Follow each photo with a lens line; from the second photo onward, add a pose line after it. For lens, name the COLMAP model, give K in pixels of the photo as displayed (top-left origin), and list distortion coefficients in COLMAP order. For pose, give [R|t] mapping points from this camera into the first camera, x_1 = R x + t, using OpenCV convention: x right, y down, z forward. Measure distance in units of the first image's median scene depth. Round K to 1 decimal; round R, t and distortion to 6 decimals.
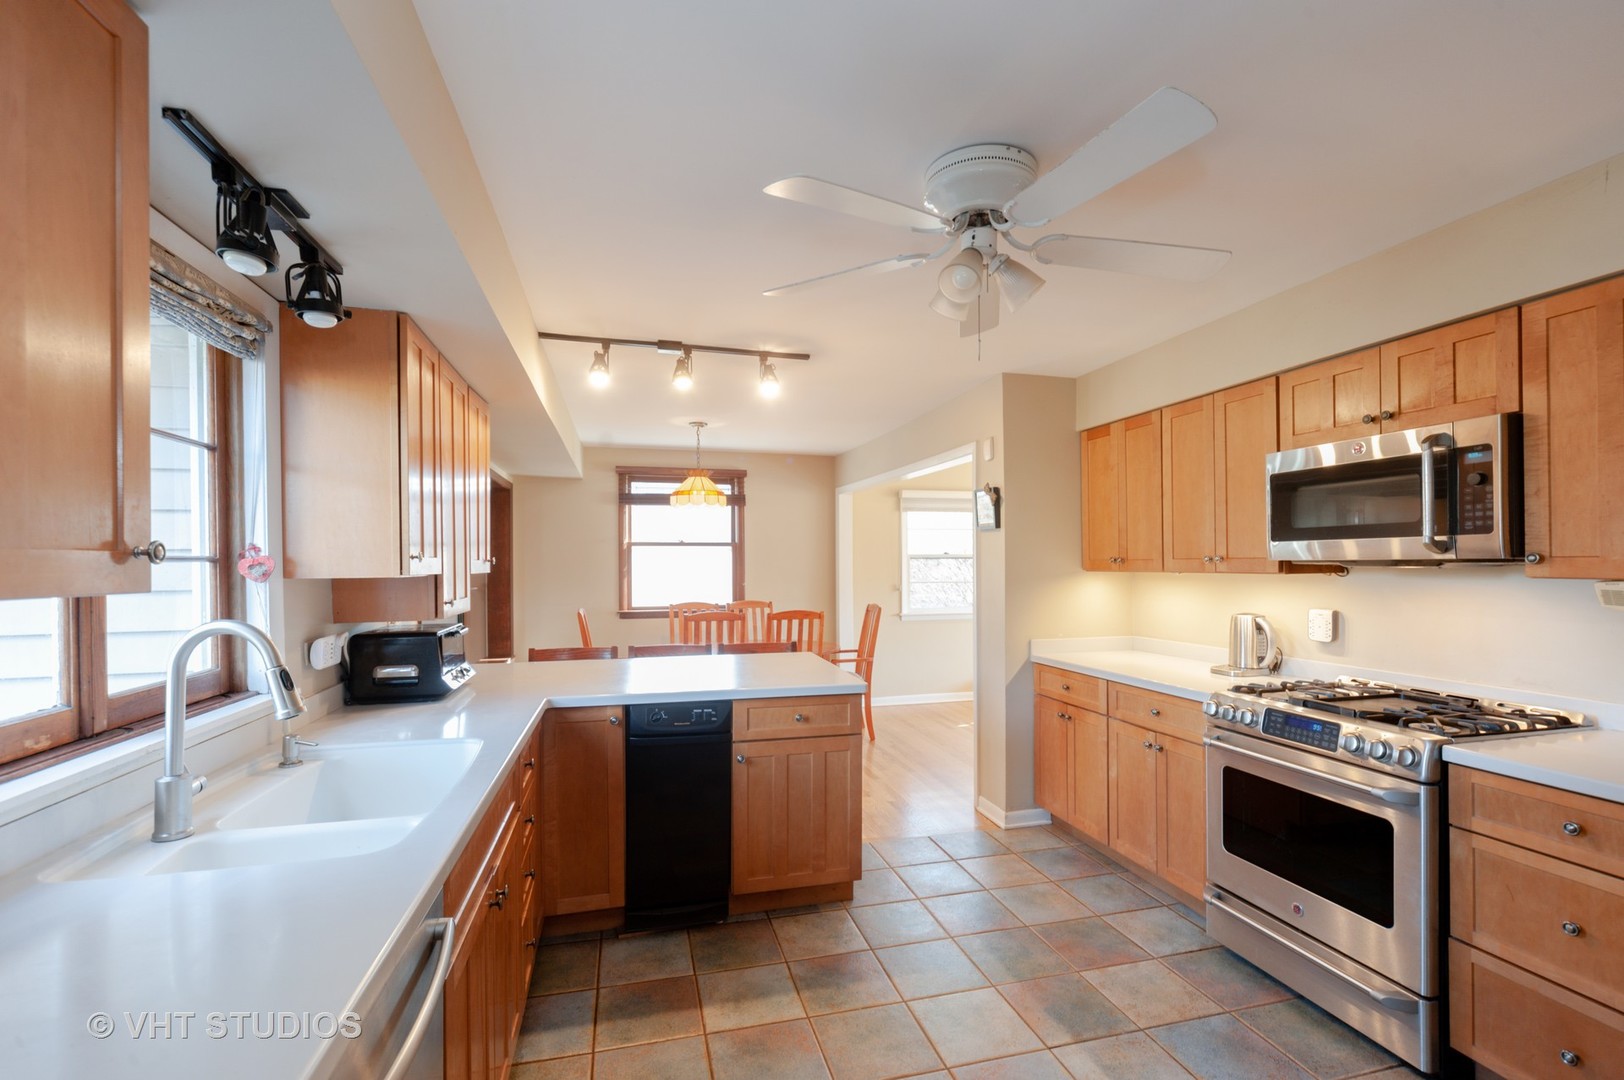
lens RADIAL K [[701.4, 0, 827.4], [0, 701.4, 565.1], [0, 0, 1]] dist [-0.004291, -0.000063]
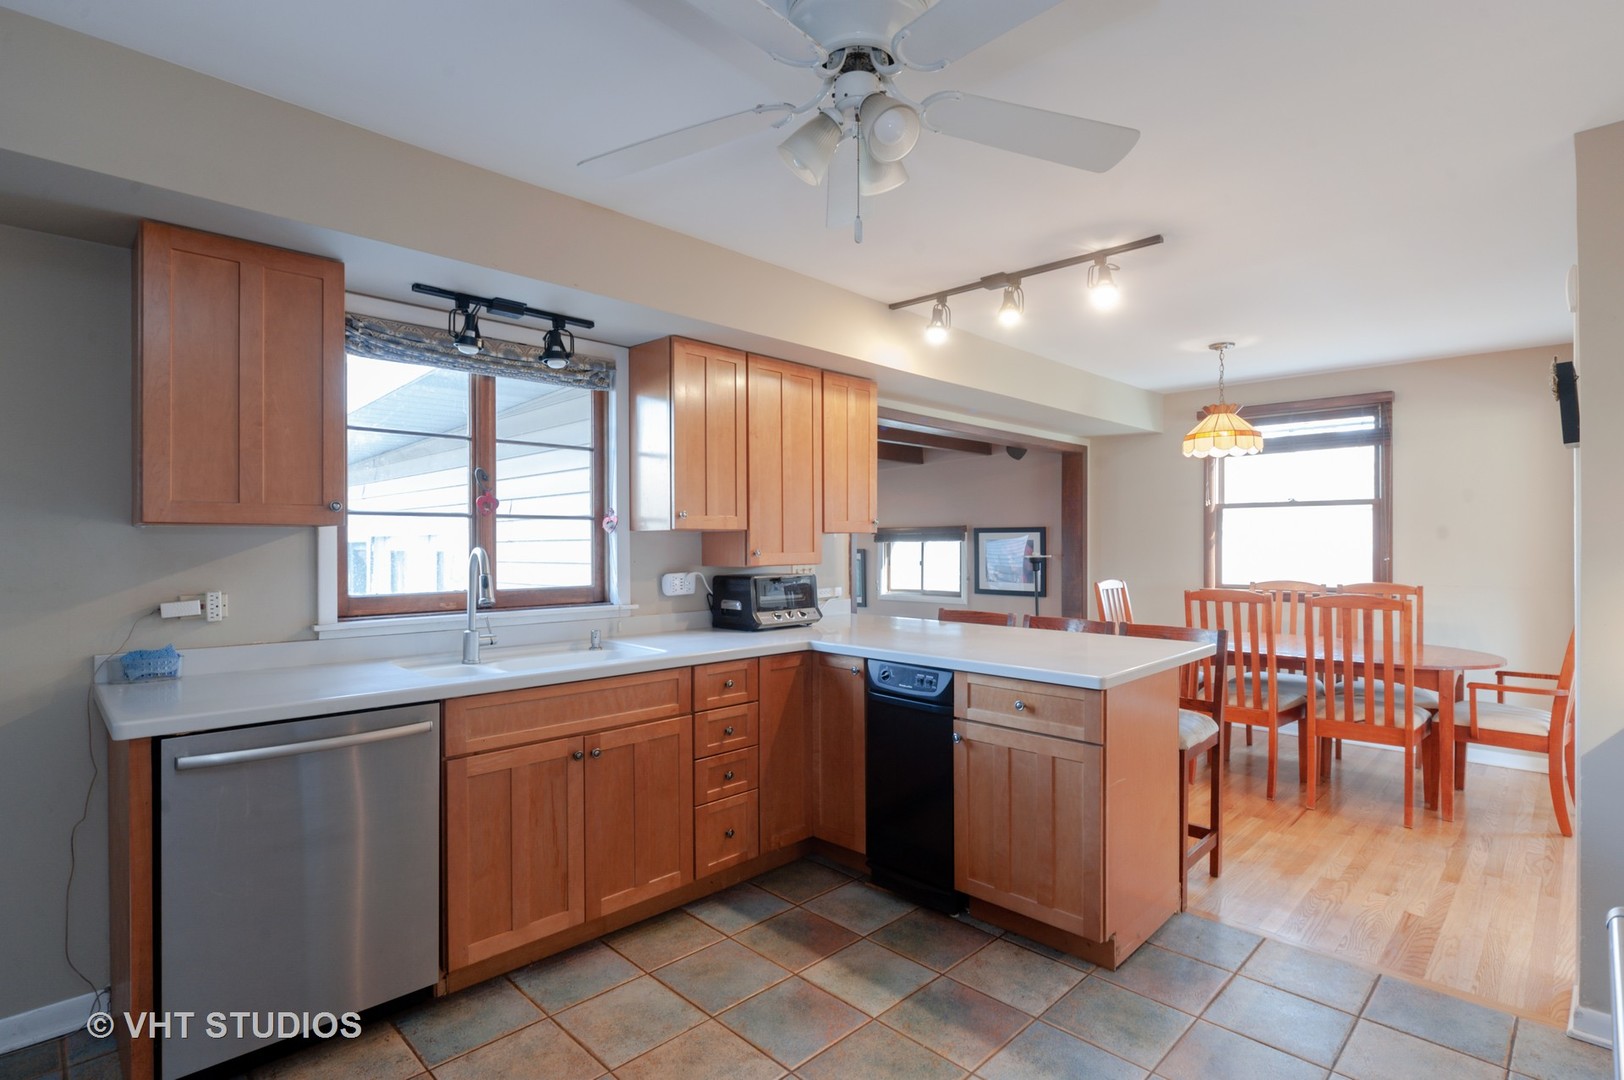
lens RADIAL K [[785.7, 0, 814.3], [0, 785.7, 545.9], [0, 0, 1]] dist [-0.016343, -0.000318]
pose [[0.510036, 0.006658, -0.860127, 0.607958], [-0.002570, 0.999977, 0.006216, 0.027456], [0.860149, -0.000960, 0.510042, 0.327896]]
